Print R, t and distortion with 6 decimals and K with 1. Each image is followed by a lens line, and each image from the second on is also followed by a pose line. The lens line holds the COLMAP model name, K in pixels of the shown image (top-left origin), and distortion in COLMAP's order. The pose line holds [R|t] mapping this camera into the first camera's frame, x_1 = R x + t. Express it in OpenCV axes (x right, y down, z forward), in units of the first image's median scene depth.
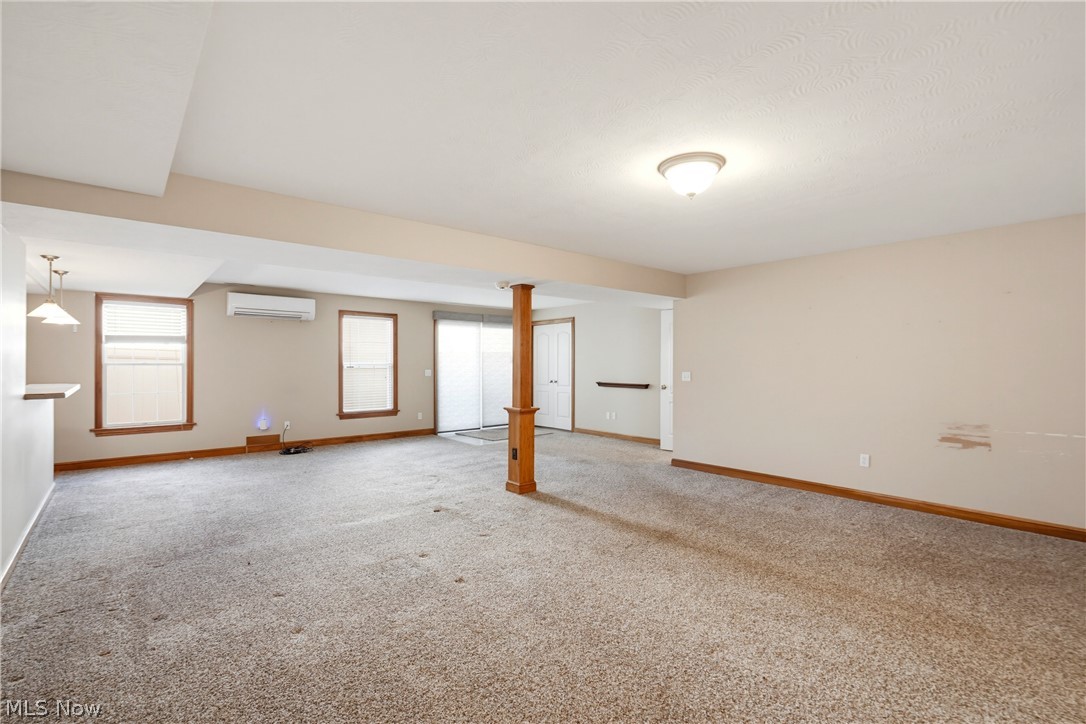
lens RADIAL K [[502.5, 0, 543.0], [0, 502.5, 362.0], [0, 0, 1]] dist [0.002152, -0.000364]
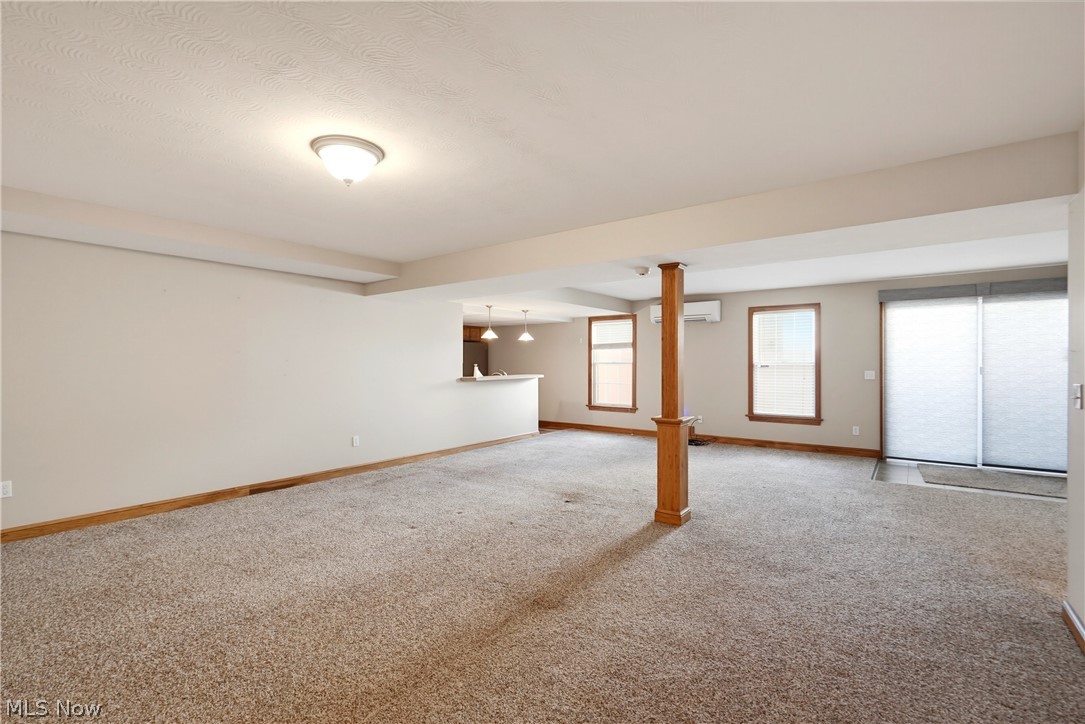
lens RADIAL K [[502.1, 0, 542.5], [0, 502.1, 362.0], [0, 0, 1]] dist [0.002152, -0.000364]
pose [[0.209557, -0.003479, -0.977790, 0.453420], [0.004091, 0.999988, -0.002681, 0.002785], [0.977788, -0.003438, 0.209568, 0.408550]]
